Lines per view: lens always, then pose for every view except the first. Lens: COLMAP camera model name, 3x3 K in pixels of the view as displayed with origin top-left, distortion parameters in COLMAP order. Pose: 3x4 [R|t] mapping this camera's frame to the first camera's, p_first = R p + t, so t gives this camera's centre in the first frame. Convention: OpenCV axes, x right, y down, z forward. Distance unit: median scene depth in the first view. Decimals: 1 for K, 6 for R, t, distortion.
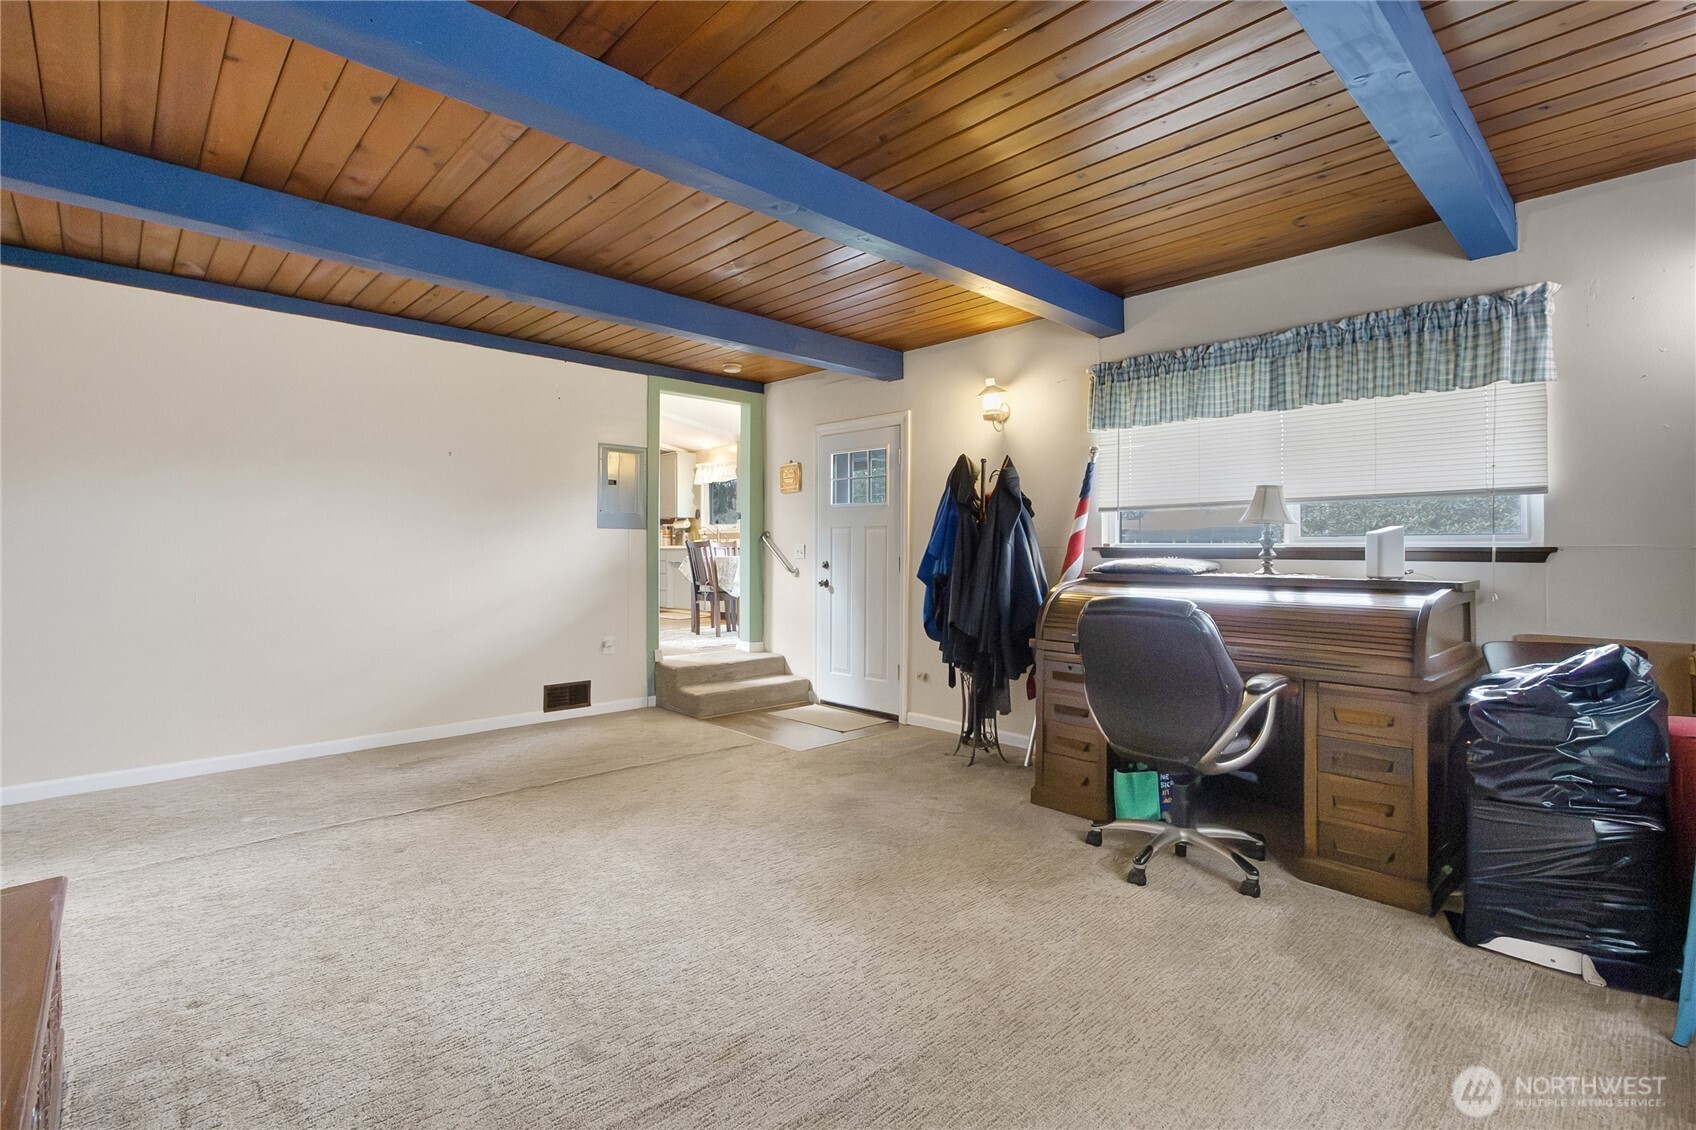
lens RADIAL K [[825.2, 0, 821.0], [0, 825.2, 548.6], [0, 0, 1]] dist [-0.000097, -0.000316]
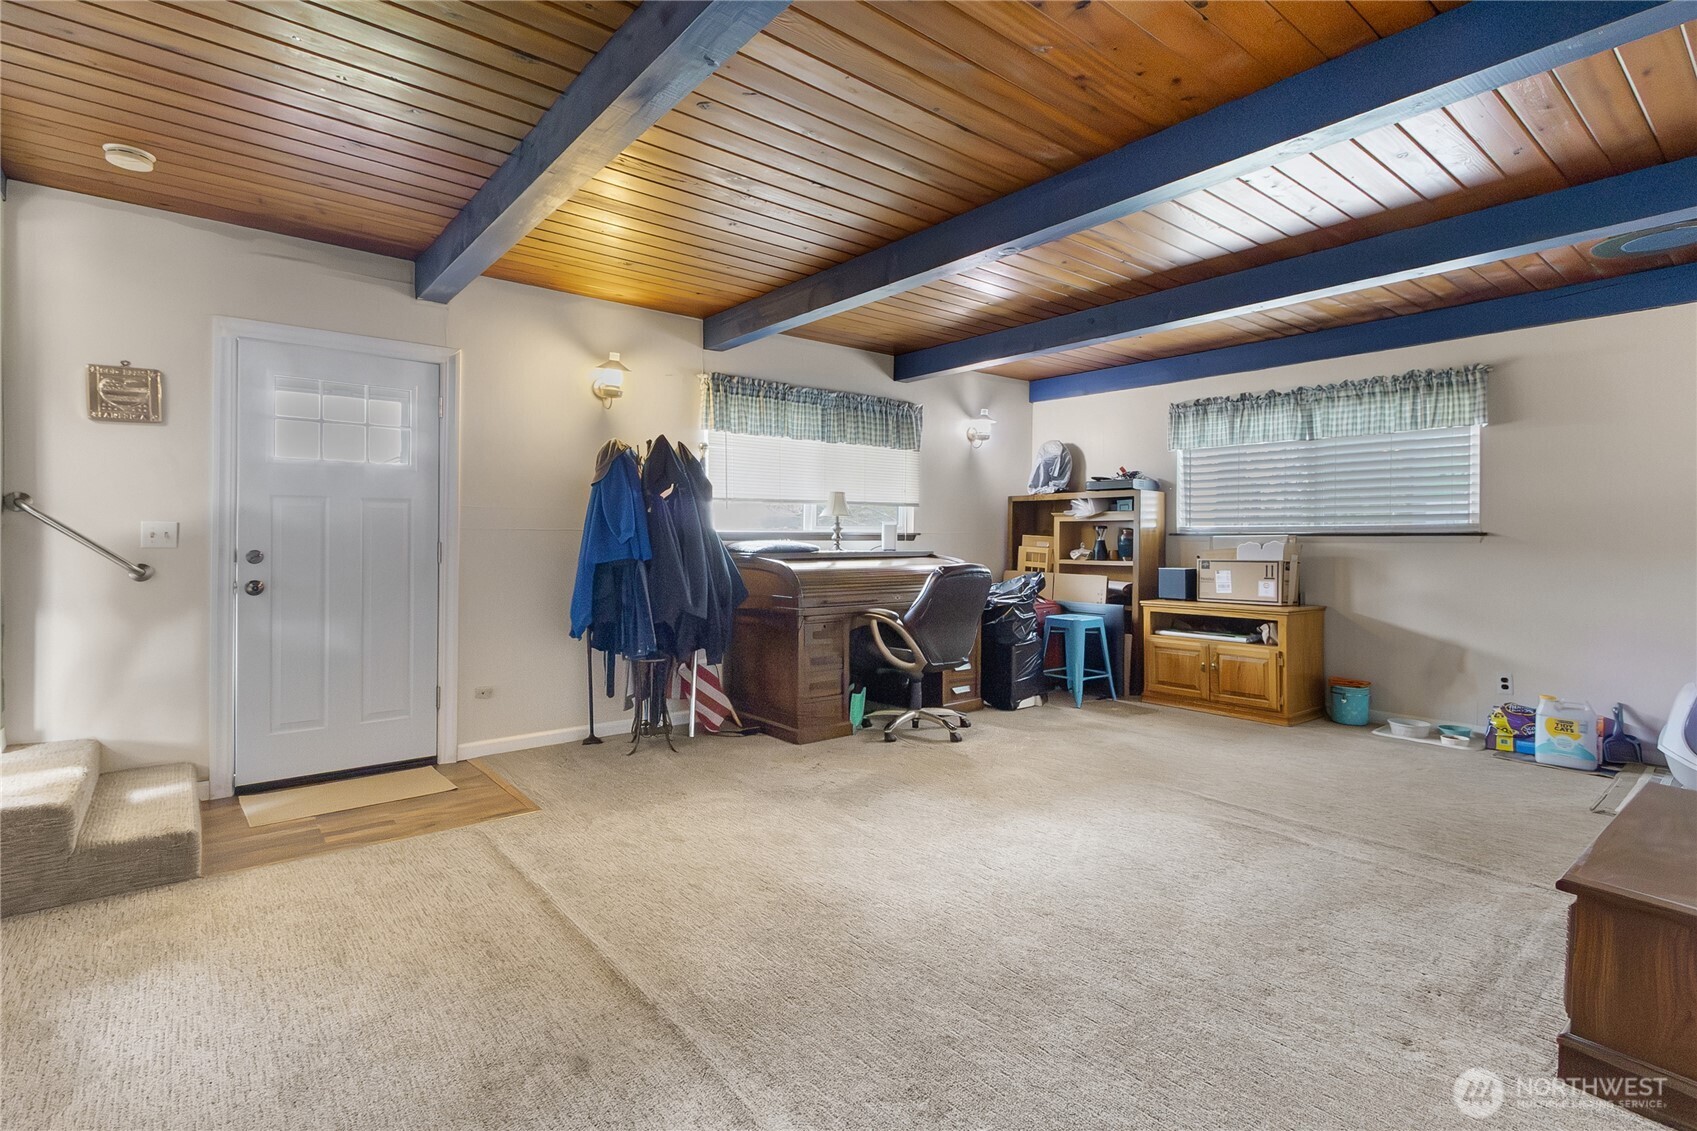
lens RADIAL K [[811.5, 0, 854.3], [0, 811.5, 546.9], [0, 0, 1]] dist [0.000715, 0.000045]
pose [[0.022274, -0.006726, 0.999729, -0.921899], [0.000213, 0.999977, 0.006723, 0.014695], [-0.999752, 0.000063, 0.022275, 0.901514]]
